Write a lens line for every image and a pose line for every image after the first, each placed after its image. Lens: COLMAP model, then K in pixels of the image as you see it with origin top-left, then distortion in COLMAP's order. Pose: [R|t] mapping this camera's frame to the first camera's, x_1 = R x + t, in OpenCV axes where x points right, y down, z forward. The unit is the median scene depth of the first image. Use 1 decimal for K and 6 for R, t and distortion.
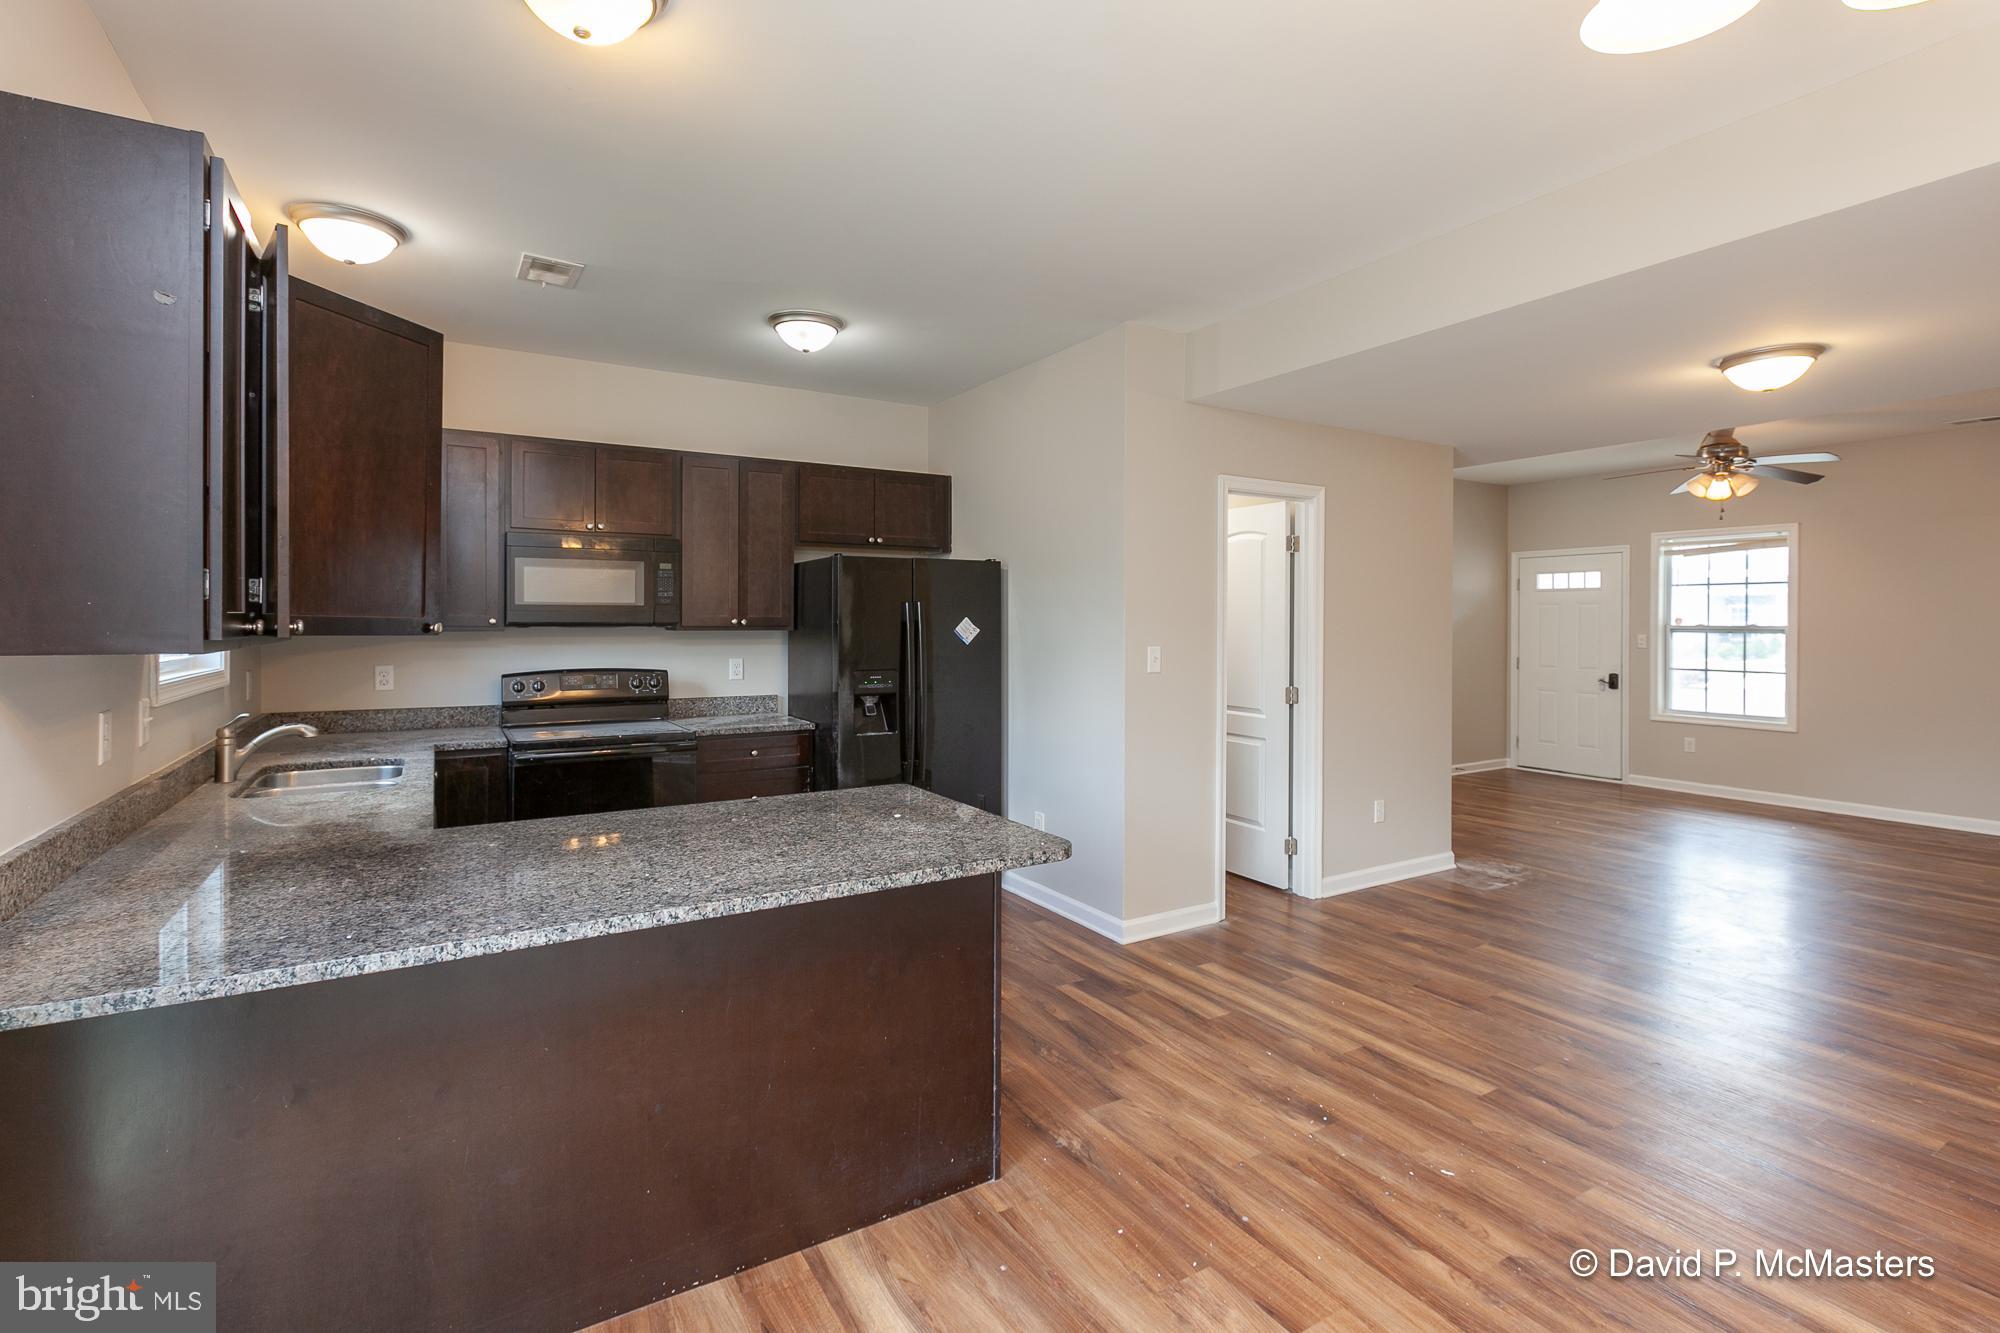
lens RADIAL K [[896.9, 0, 1010.2], [0, 896.9, 630.2], [0, 0, 1]] dist [0.005245, -0.001917]
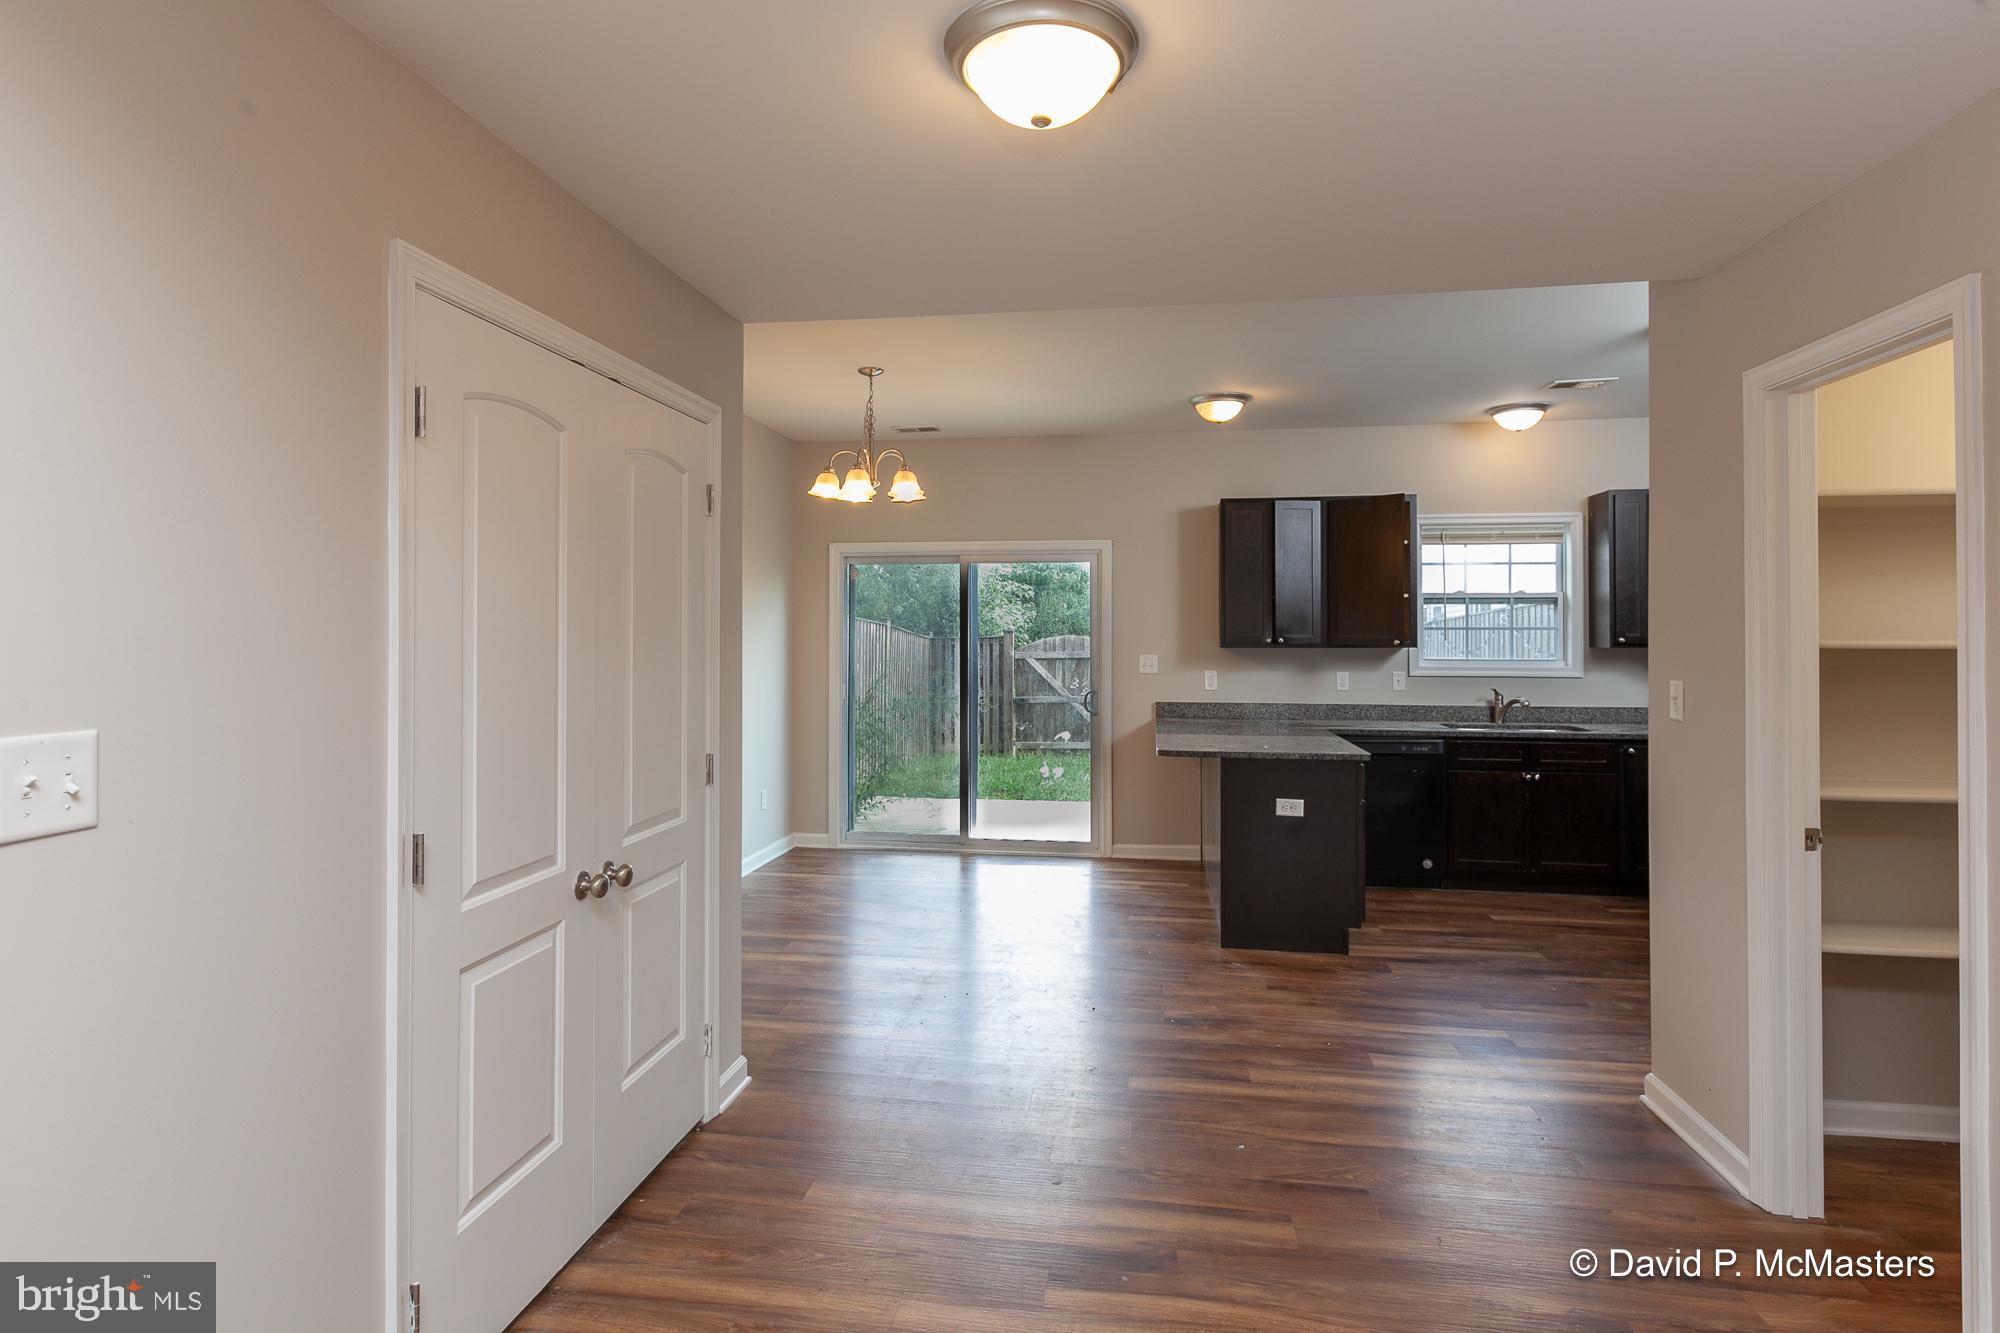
lens RADIAL K [[1015.0, 0, 992.7], [0, 1015.0, 646.0], [0, 0, 1]] dist [-0.002130, 0.001518]
pose [[-0.638832, 0.007497, -0.769310, 1.070959], [-0.007619, 0.999842, 0.016071, -0.015874], [0.769309, 0.016128, -0.638673, 1.123022]]
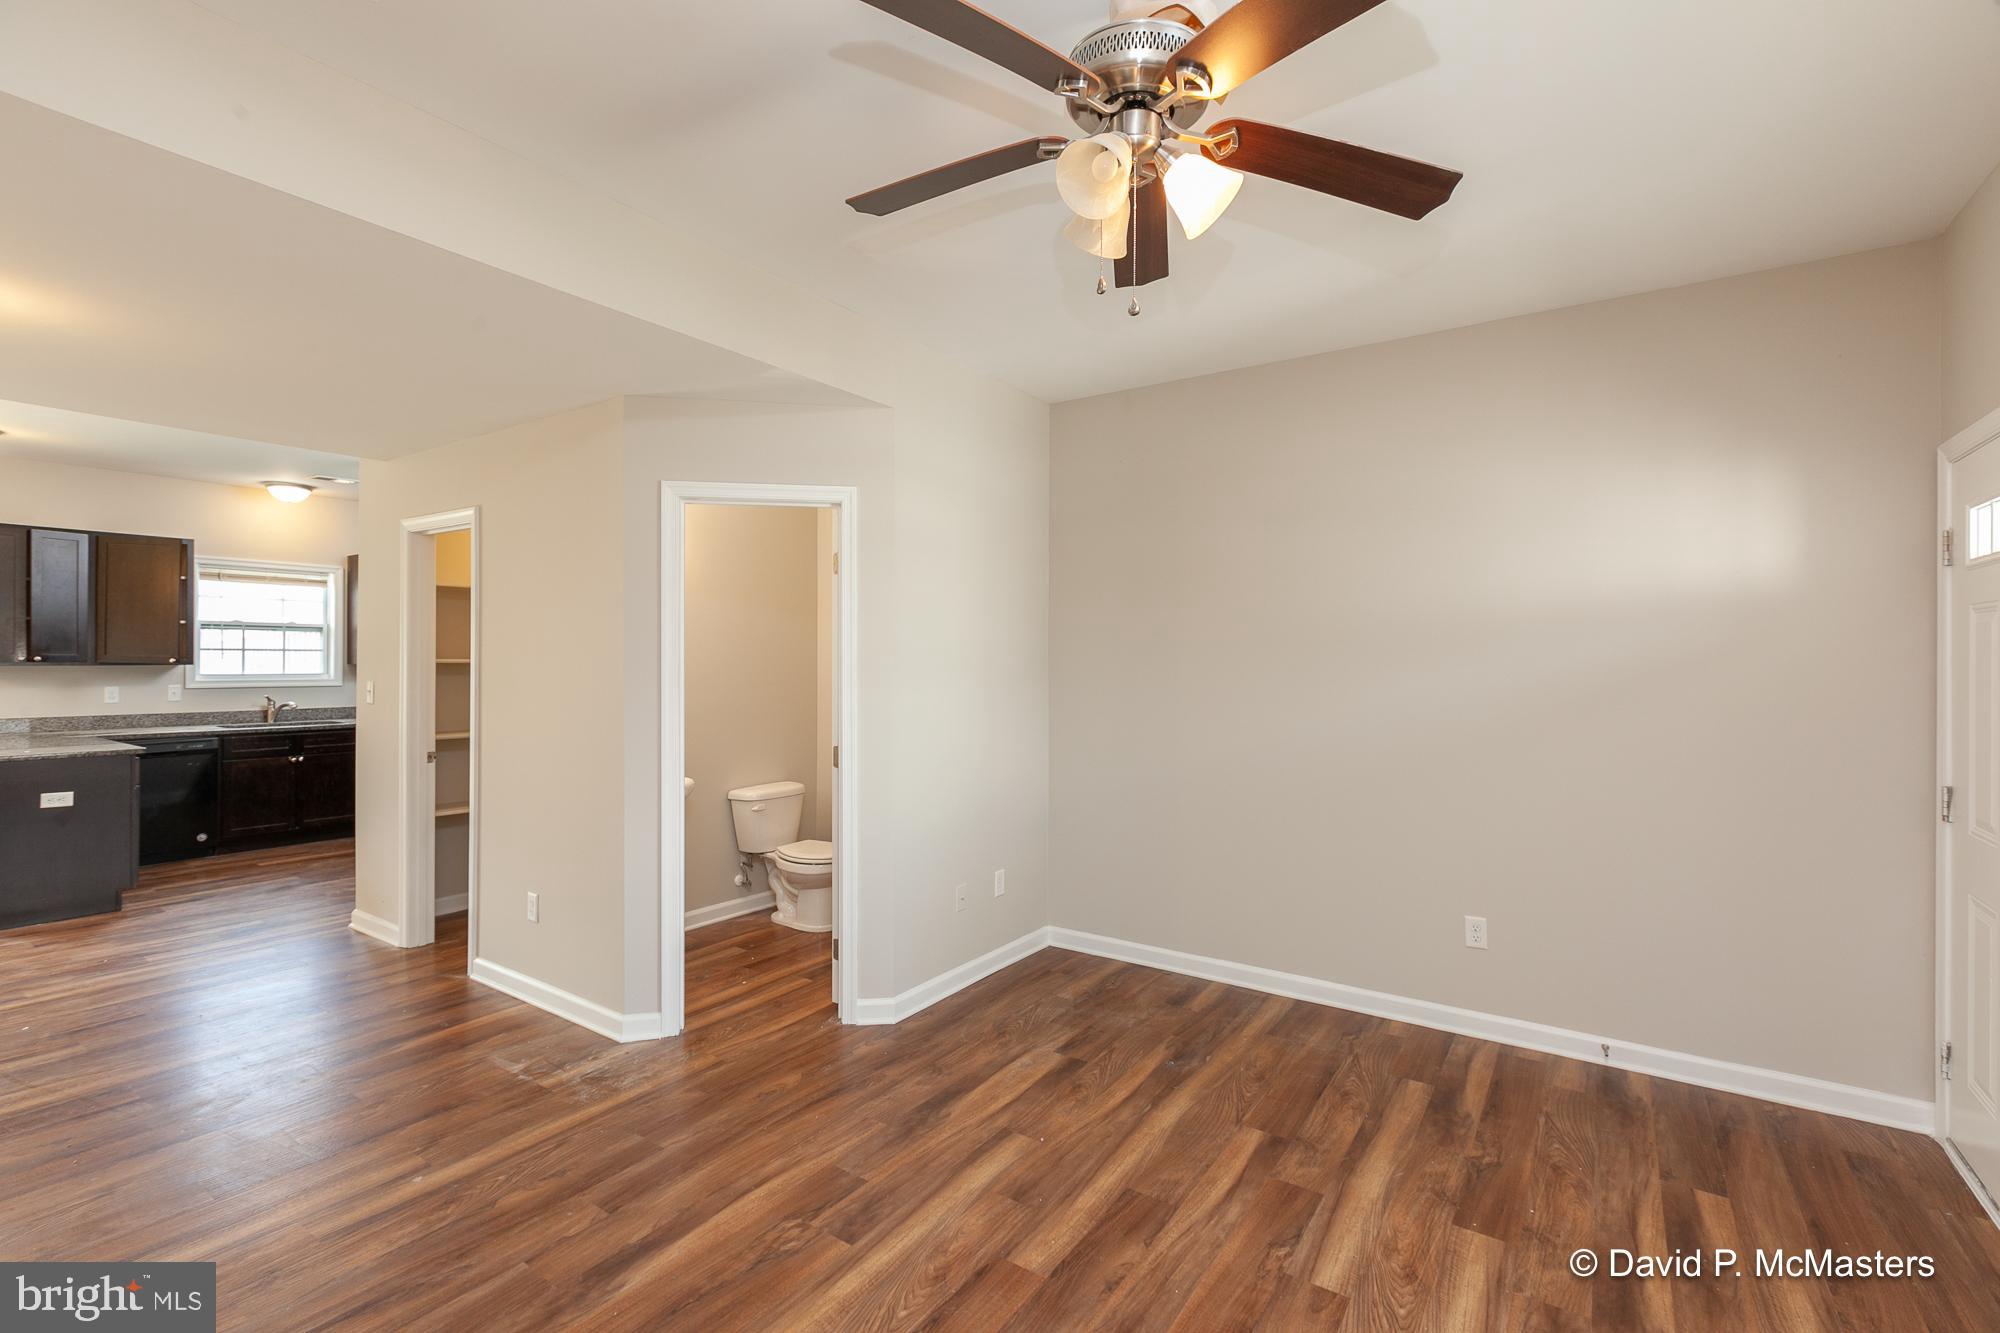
lens RADIAL K [[896.9, 0, 979.4], [0, 896.9, 648.8], [0, 0, 1]] dist [0.005245, -0.001917]
pose [[0.406011, -0.007888, -0.913834, 1.583658], [-0.015869, 0.999751, -0.015680, -0.019181], [0.913731, 0.020868, 0.405784, 1.286822]]
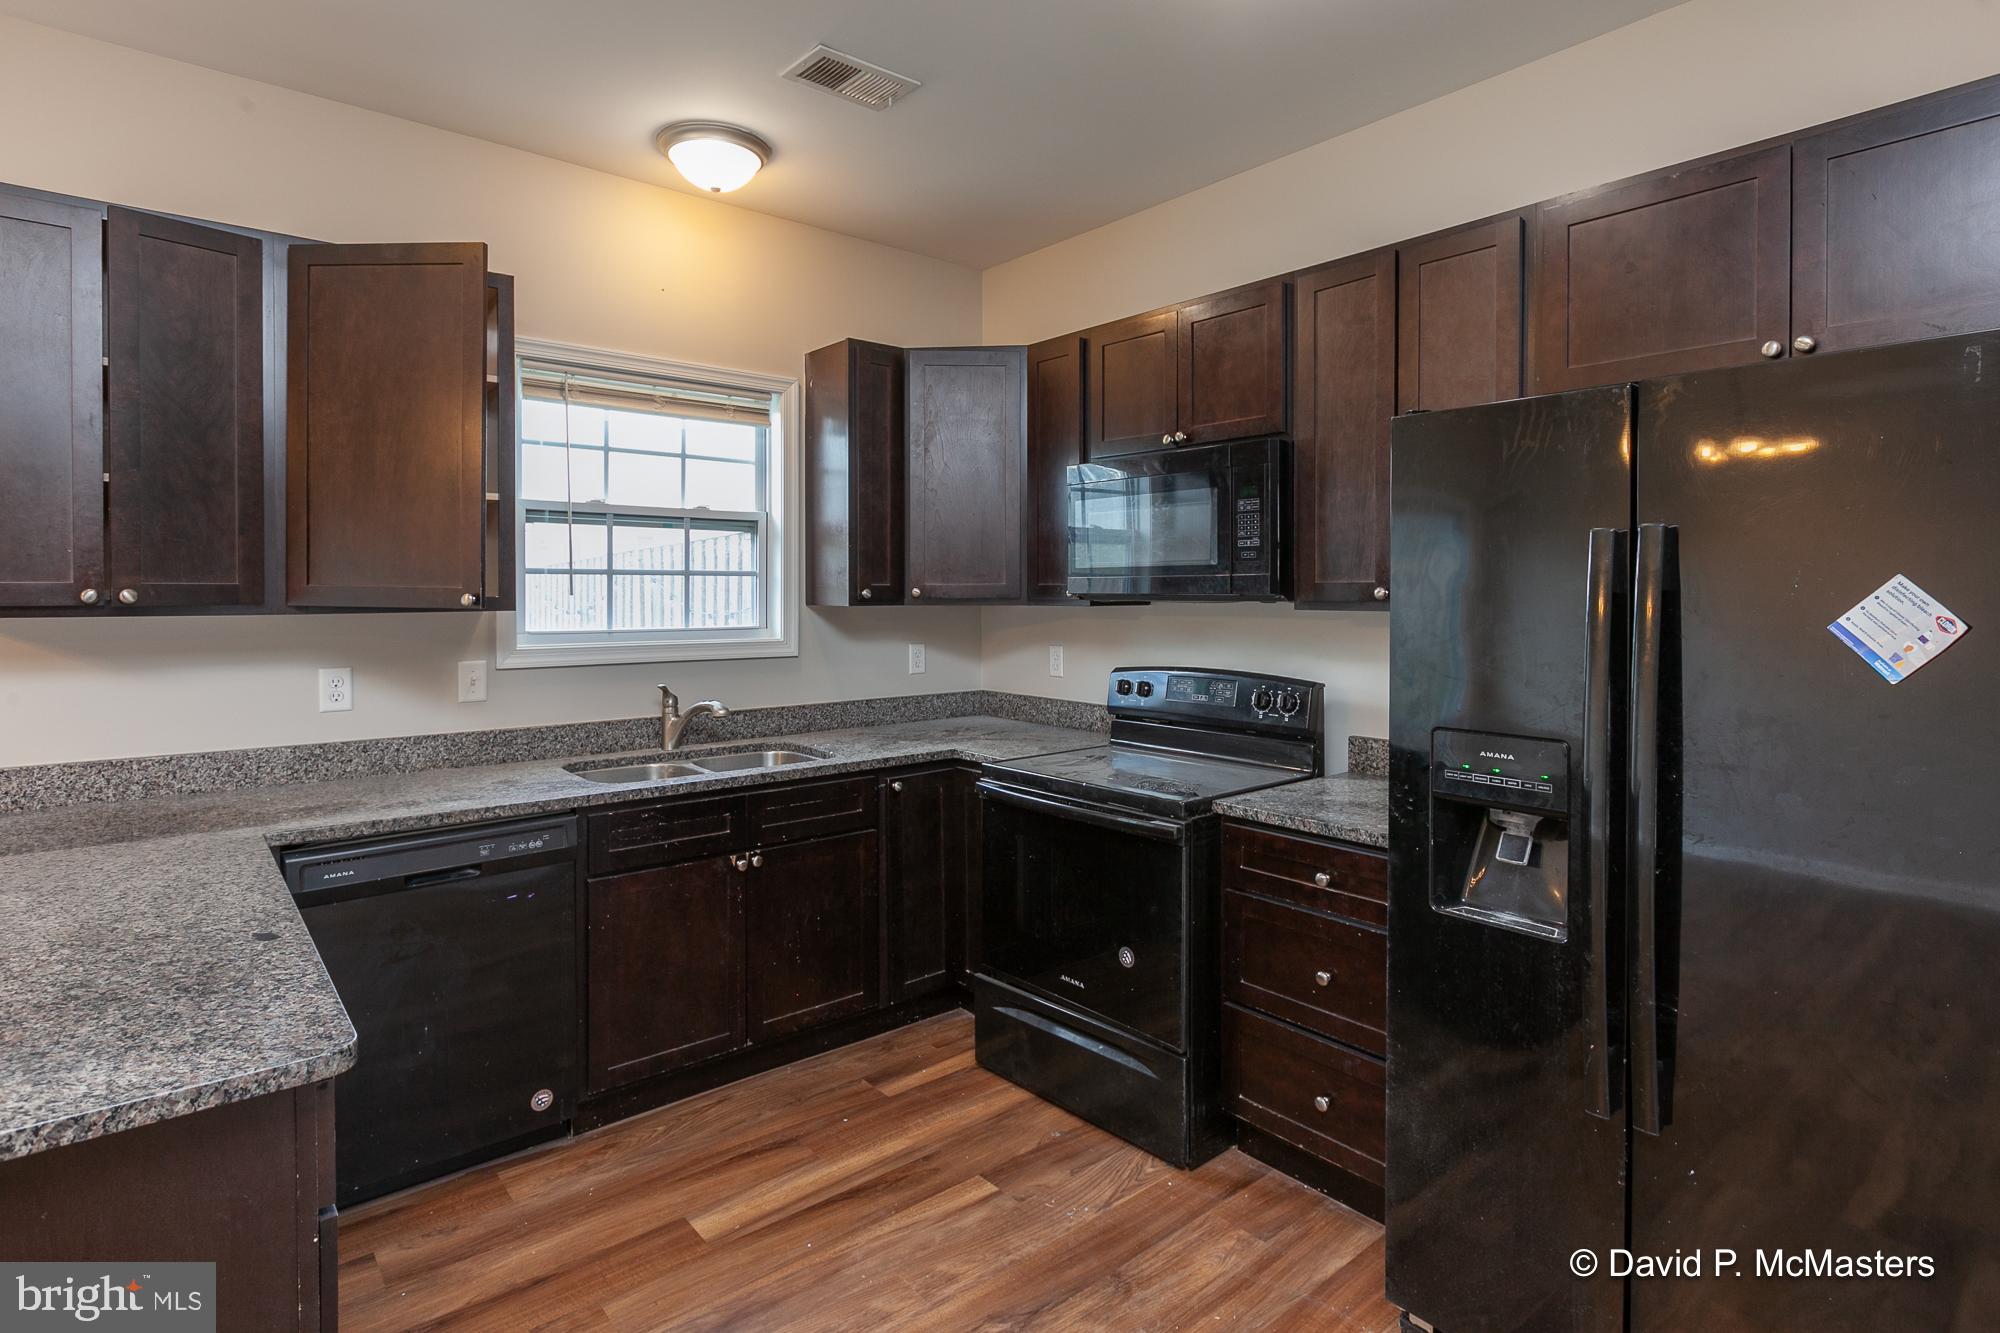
lens RADIAL K [[1015.0, 0, 997.2], [0, 1015.0, 591.2], [0, 0, 1]] dist [-0.002130, 0.001518]
pose [[0.159869, -0.000125, -0.987138, 0.230267], [-0.009858, 0.999950, -0.001723, -0.008730], [0.987089, 0.010007, 0.159859, 0.855370]]
